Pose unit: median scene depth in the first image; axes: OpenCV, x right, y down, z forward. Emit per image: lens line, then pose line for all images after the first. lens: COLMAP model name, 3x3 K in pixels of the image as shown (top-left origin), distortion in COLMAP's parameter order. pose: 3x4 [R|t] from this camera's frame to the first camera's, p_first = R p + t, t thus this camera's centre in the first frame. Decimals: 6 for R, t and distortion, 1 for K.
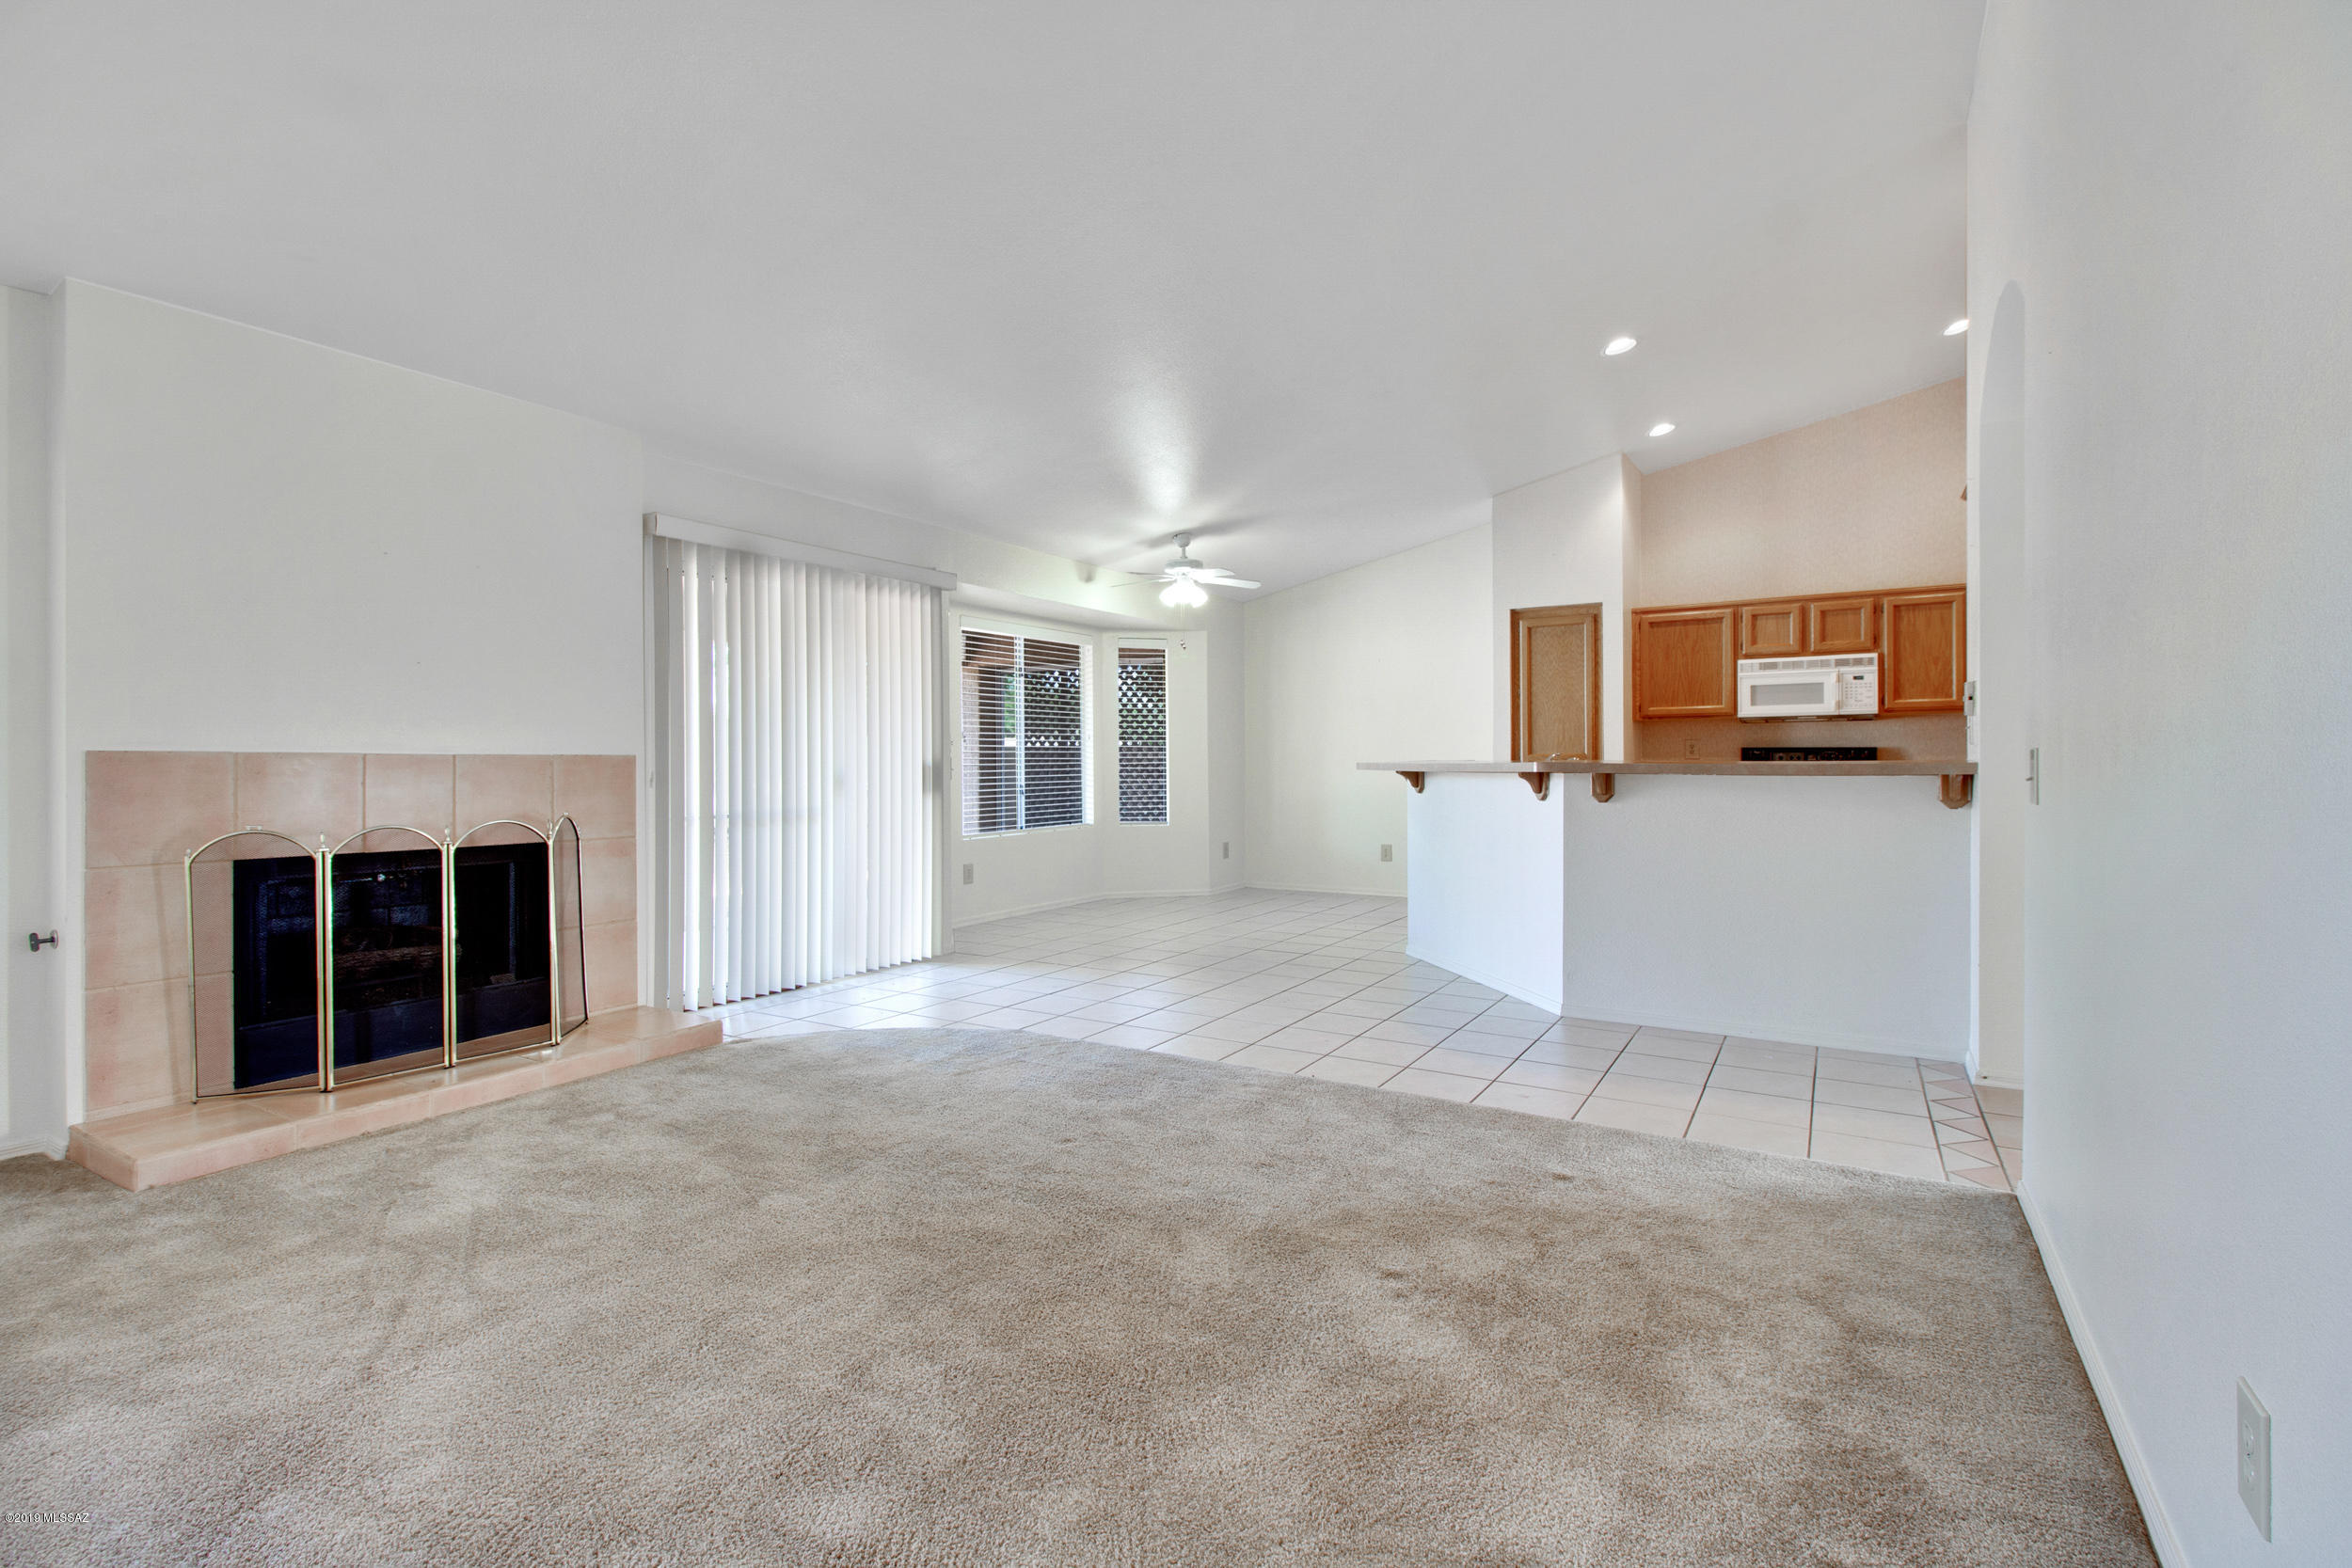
lens RADIAL K [[1079.1, 0, 1173.4], [0, 1079.1, 766.6], [0, 0, 1]] dist [0.004369, -0.000606]
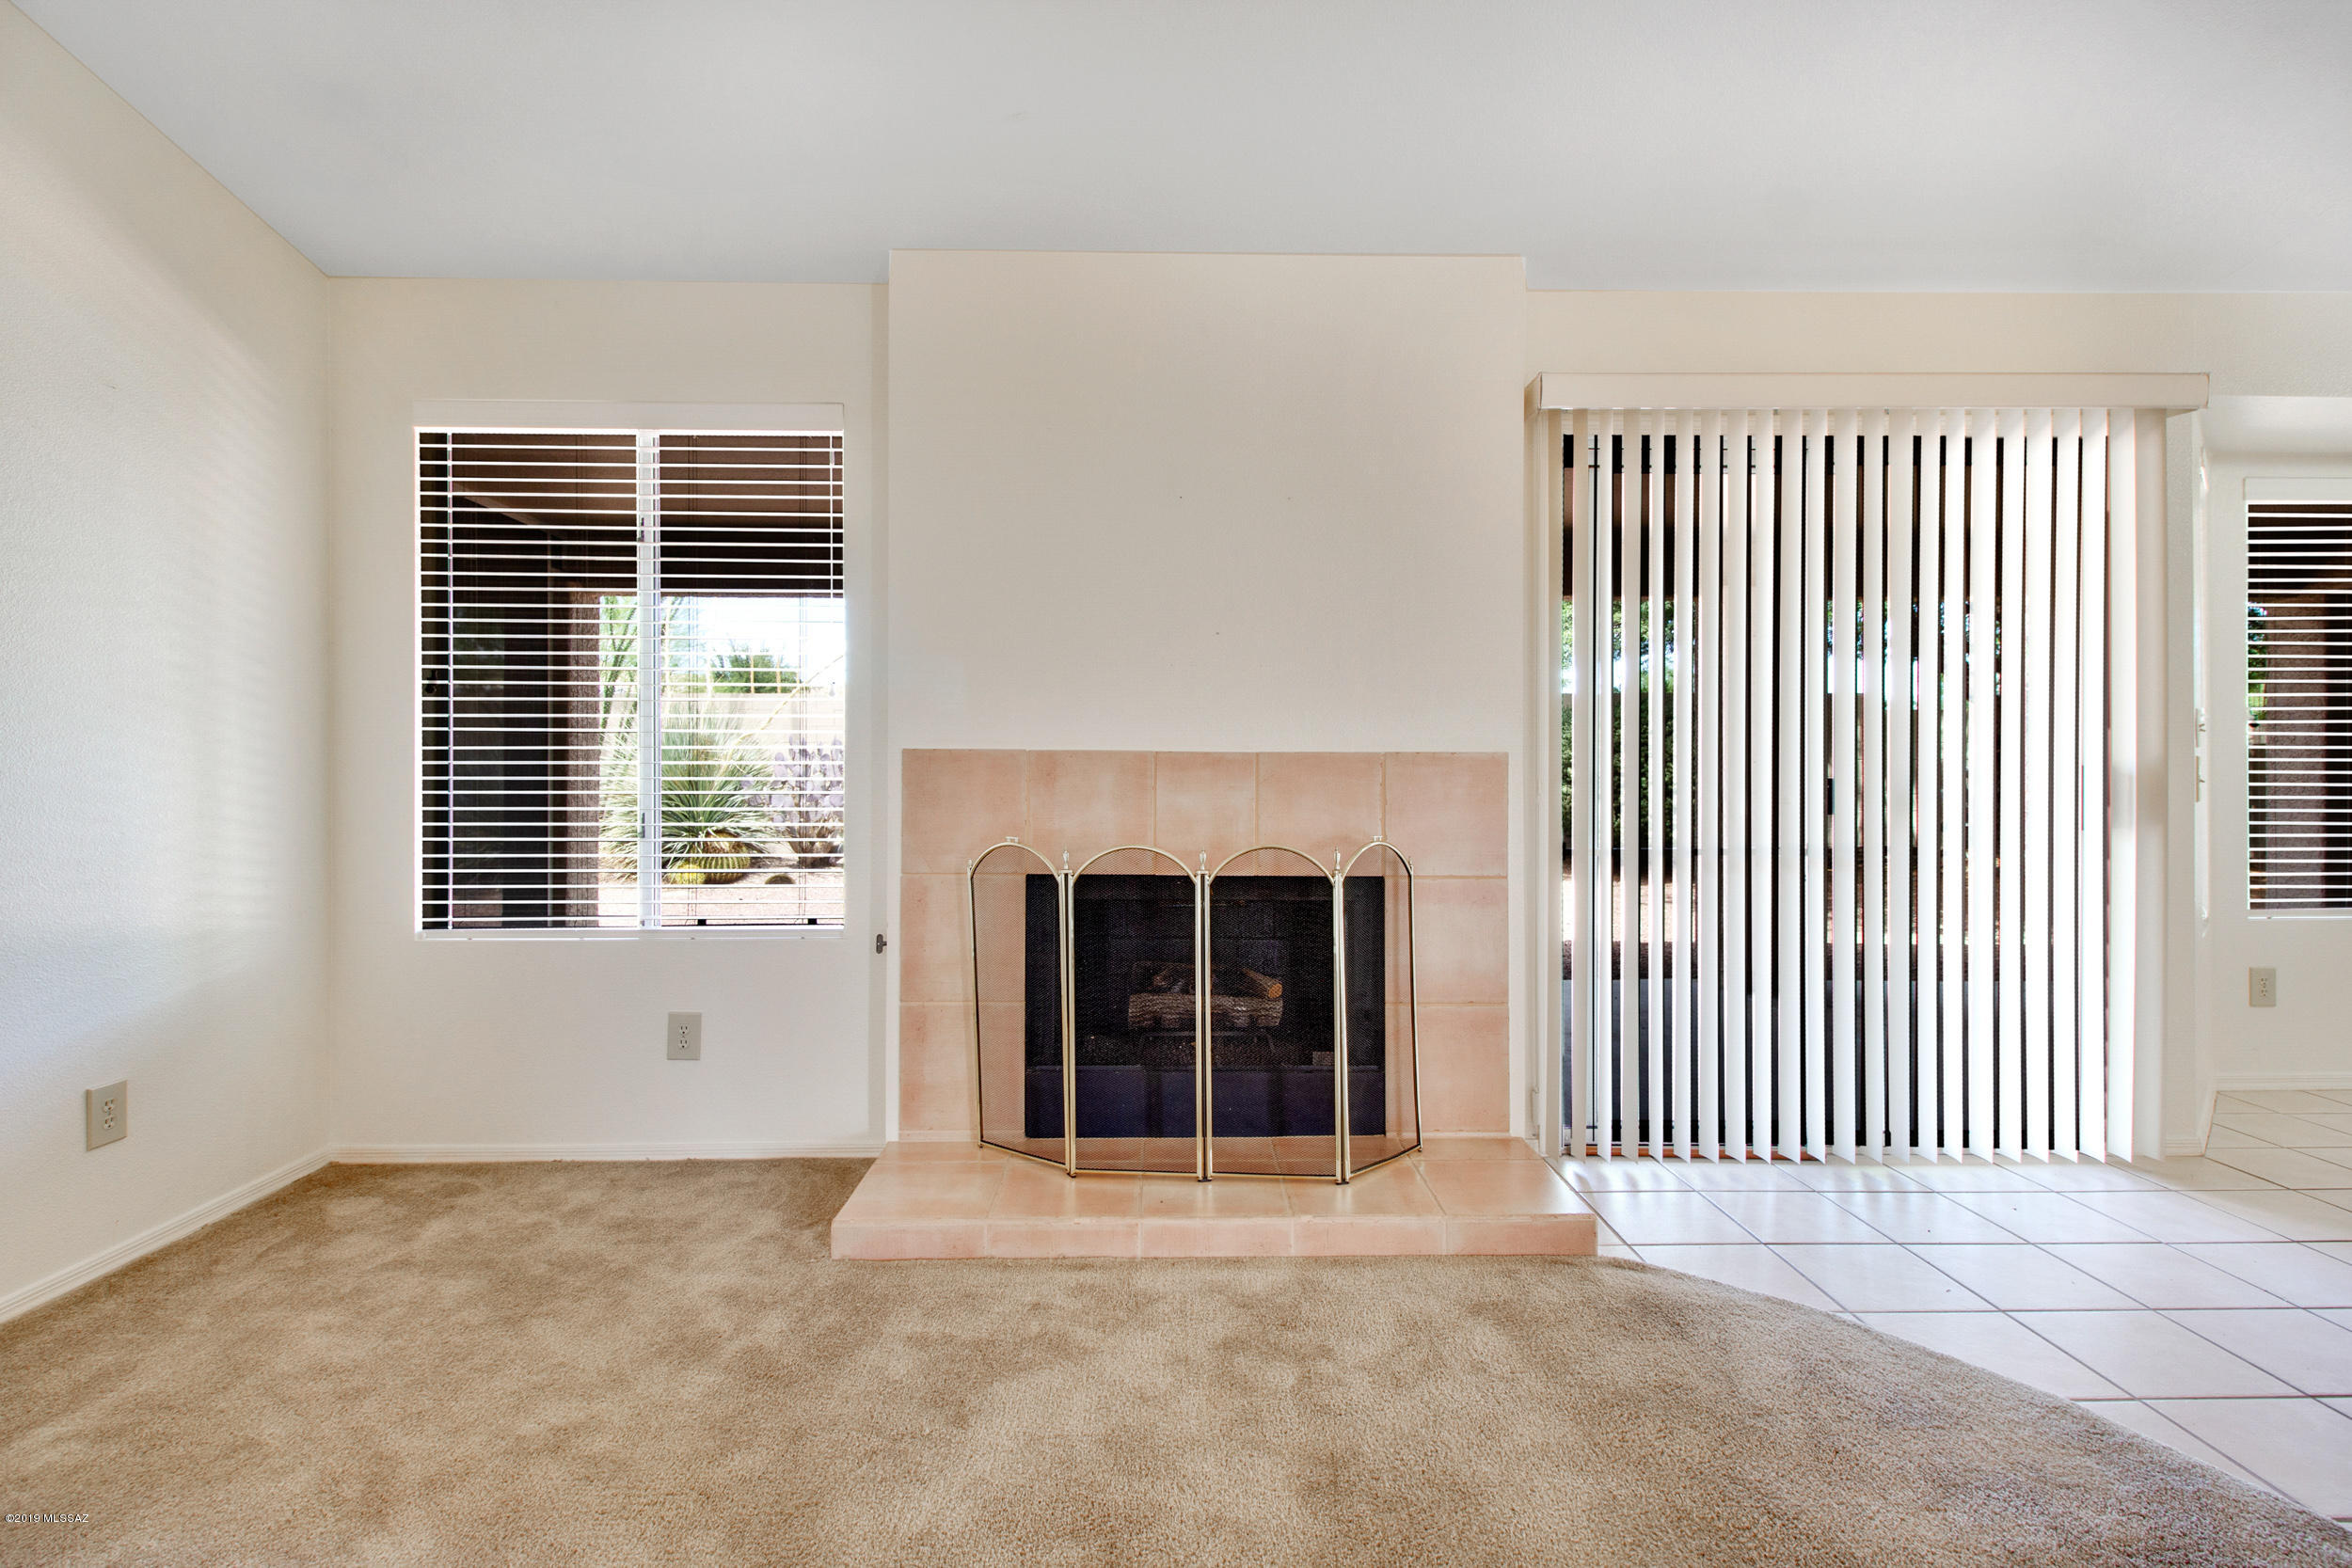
lens RADIAL K [[1100.6, 0, 1173.7], [0, 1100.6, 764.0], [0, 0, 1]] dist [0.012329, -0.000131]
pose [[0.542955, 0.005583, -0.839743, -0.060325], [-0.007674, 0.999969, 0.001686, -0.004163], [0.839727, 0.005528, 0.542981, 0.610146]]
